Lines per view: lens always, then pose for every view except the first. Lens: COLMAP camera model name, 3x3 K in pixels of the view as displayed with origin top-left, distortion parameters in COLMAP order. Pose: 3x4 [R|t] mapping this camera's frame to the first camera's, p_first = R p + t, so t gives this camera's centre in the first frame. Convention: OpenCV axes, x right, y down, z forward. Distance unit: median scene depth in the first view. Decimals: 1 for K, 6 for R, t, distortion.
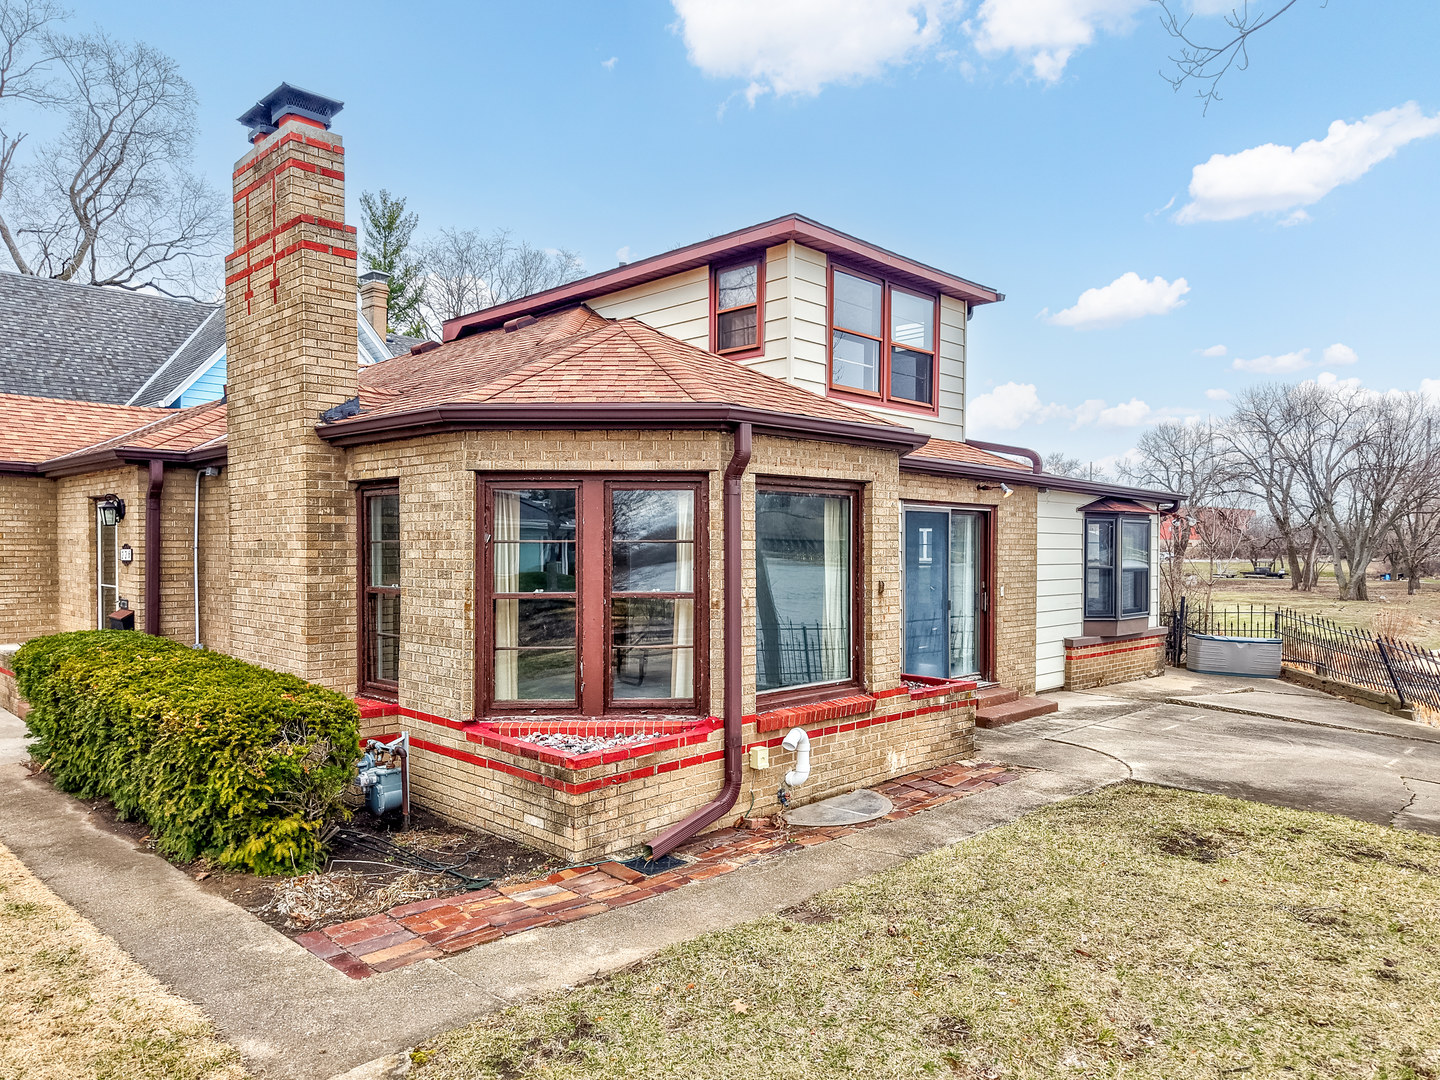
lens RADIAL K [[966.7, 0, 720.0], [0, 966.7, 540.0], [0, 0, 1]] dist [0.088538, -0.156363]
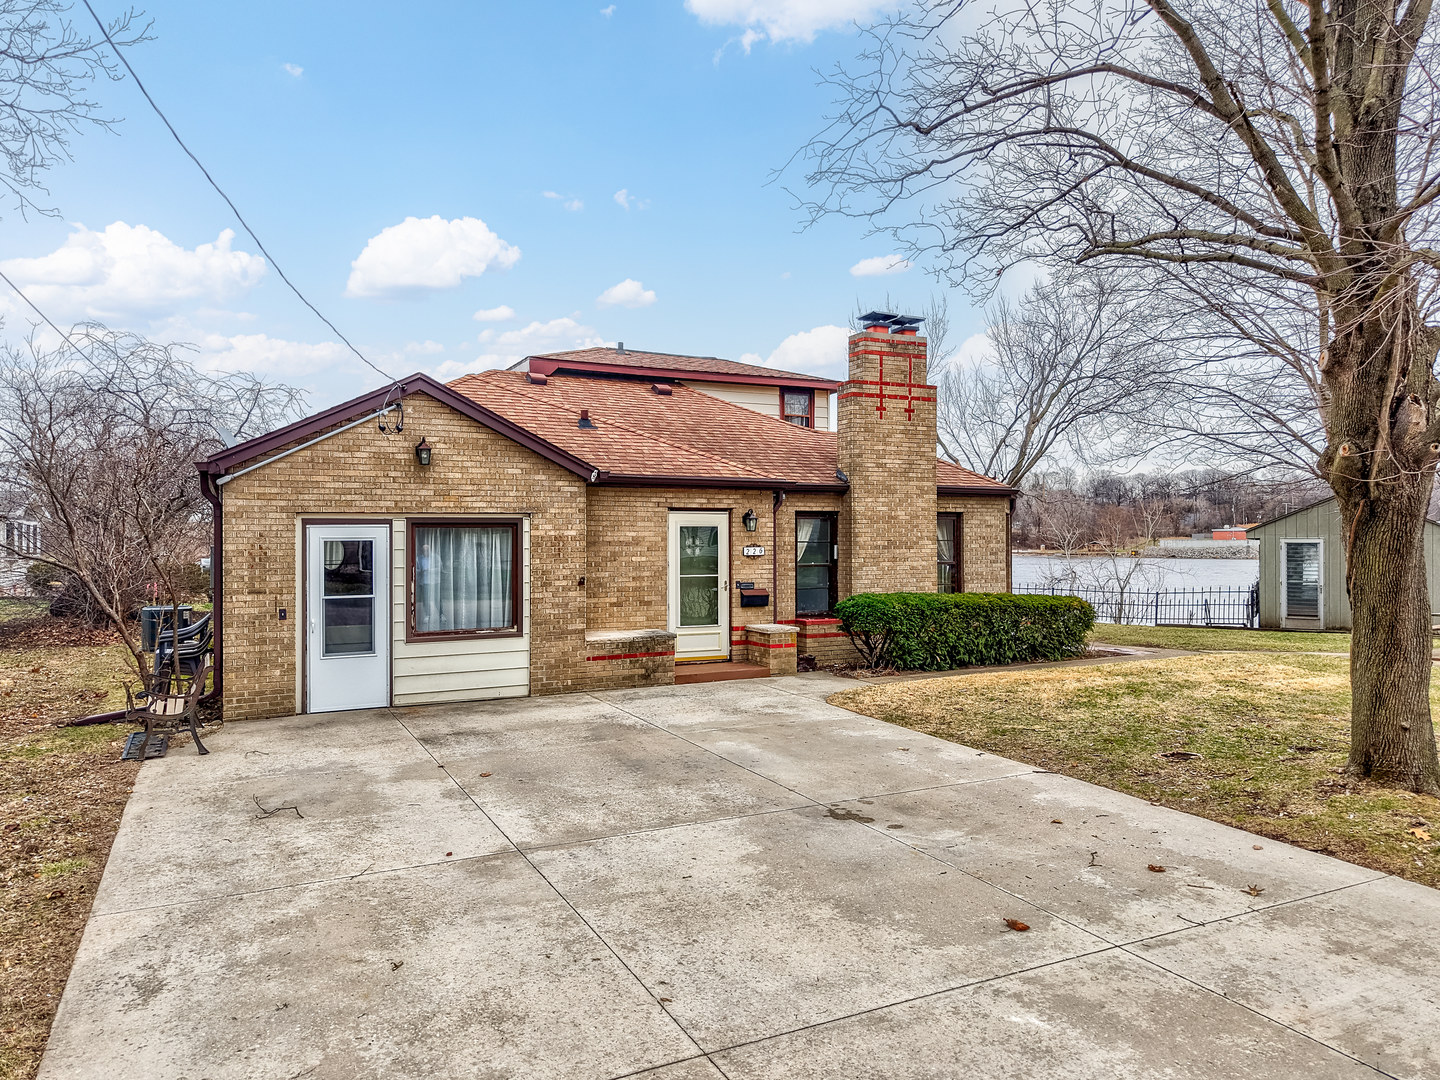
lens RADIAL K [[966.7, 0, 720.0], [0, 966.7, 540.0], [0, 0, 1]] dist [0.088538, -0.156363]
pose [[0.329318, -0.008770, 0.944178, -2.589386], [0.001721, 0.999961, 0.008688, -0.019539], [-0.944218, -0.001236, 0.329320, 0.759509]]
